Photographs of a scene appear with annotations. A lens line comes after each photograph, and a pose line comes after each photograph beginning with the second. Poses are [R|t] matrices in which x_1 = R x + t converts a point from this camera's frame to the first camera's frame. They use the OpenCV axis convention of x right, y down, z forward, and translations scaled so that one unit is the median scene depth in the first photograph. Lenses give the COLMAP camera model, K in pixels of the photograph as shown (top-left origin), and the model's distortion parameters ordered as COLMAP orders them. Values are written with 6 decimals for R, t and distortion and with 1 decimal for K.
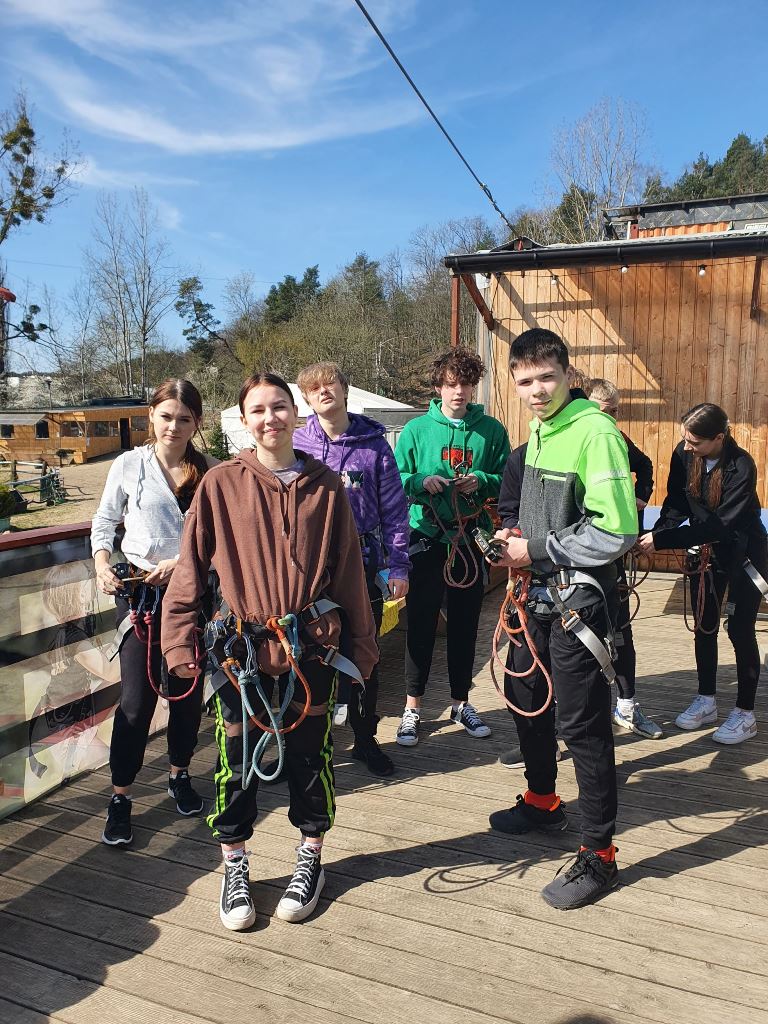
lens RADIAL K [[795.2, 0, 391.7], [0, 795.2, 521.0], [0, 0, 1]] dist [0.018162, 0.007879]
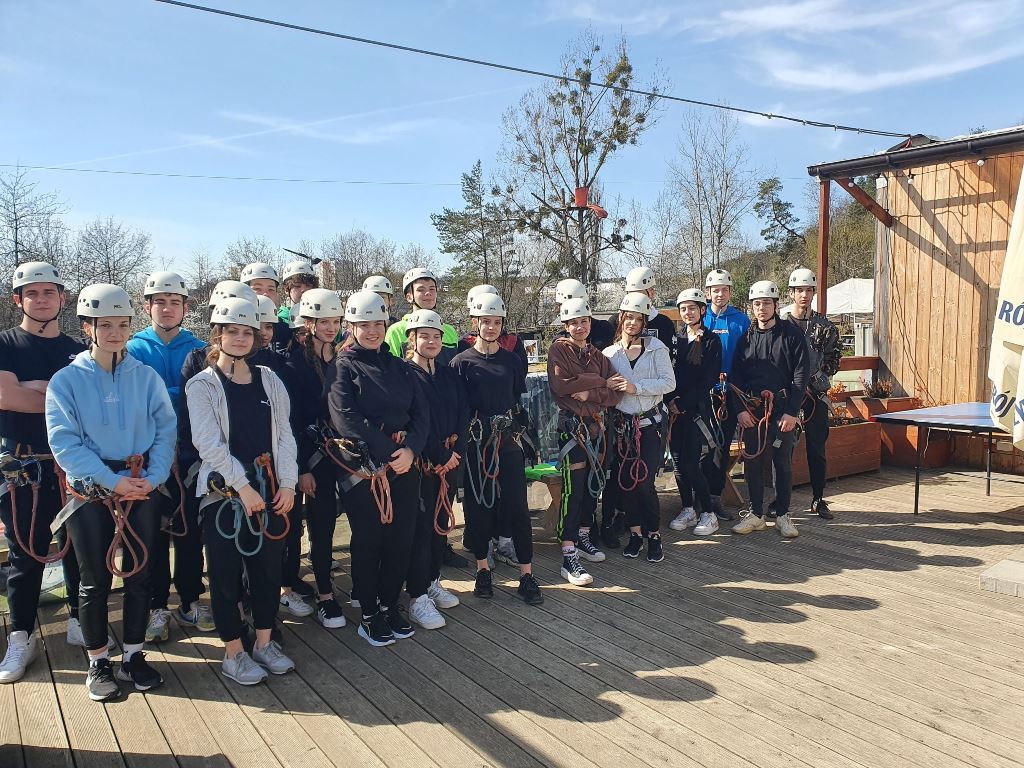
lens RADIAL K [[795.2, 0, 521.9], [0, 795.2, 399.1], [0, 0, 1]] dist [0.018162, 0.007879]
pose [[0.843556, 0.043778, -0.535253, 0.046673], [-0.057478, 0.998307, -0.008933, 0.002449], [0.533956, 0.038301, 0.844644, -0.017059]]
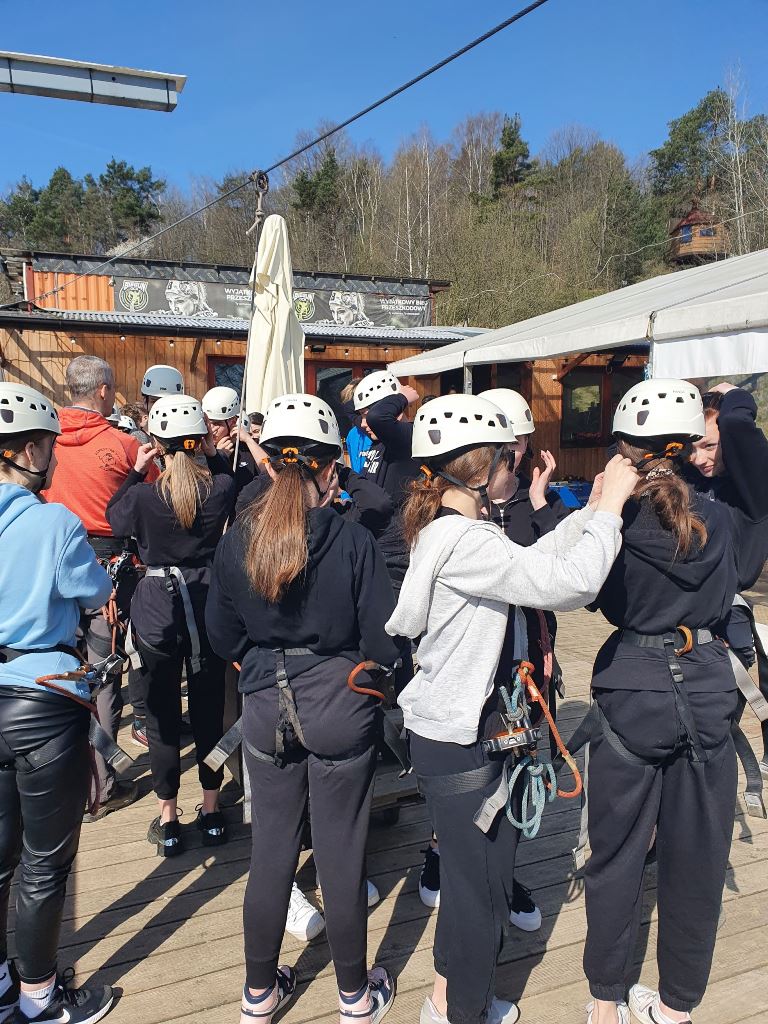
lens RADIAL K [[795.2, 0, 376.0], [0, 795.2, 520.5], [0, 0, 1]] dist [0.018162, 0.007879]
pose [[0.725913, -0.076625, 0.683505, -0.055471], [0.093347, 0.995556, 0.012468, 0.007759], [-0.681422, 0.054752, 0.729839, -0.055786]]
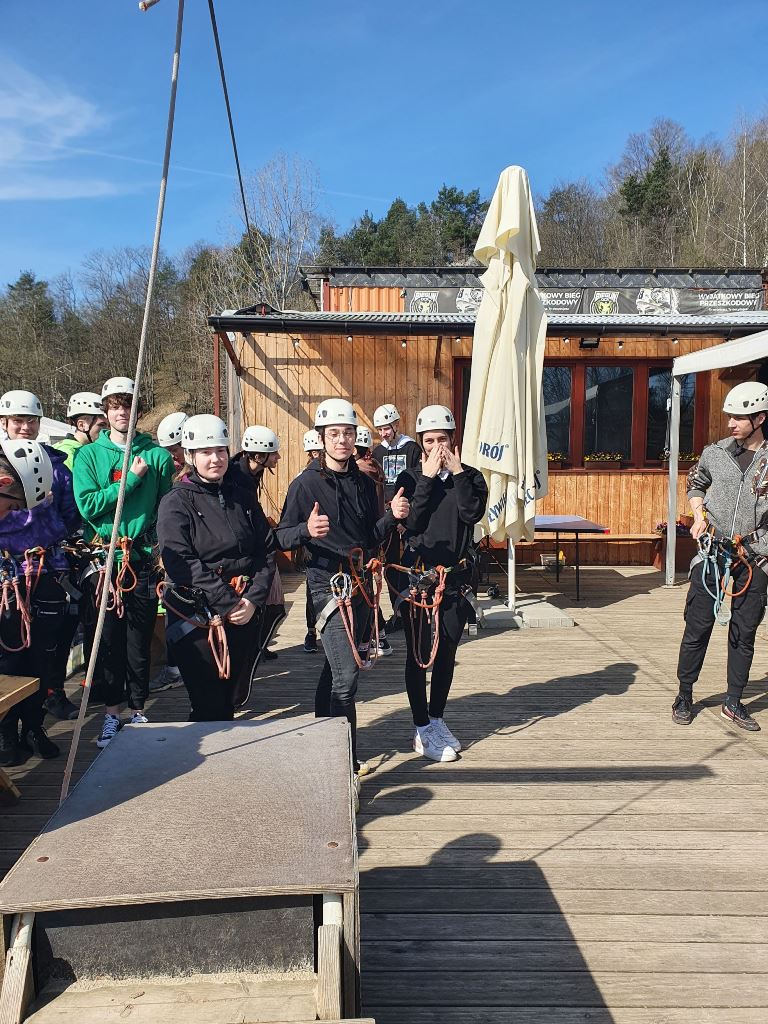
lens RADIAL K [[795.2, 0, 397.7], [0, 795.2, 525.2], [0, 0, 1]] dist [0.018162, 0.007879]
pose [[0.923404, -0.031460, 0.382539, -0.019790], [0.044587, 0.998680, -0.025497, 0.004406], [-0.381232, 0.040600, 0.923588, -0.032021]]
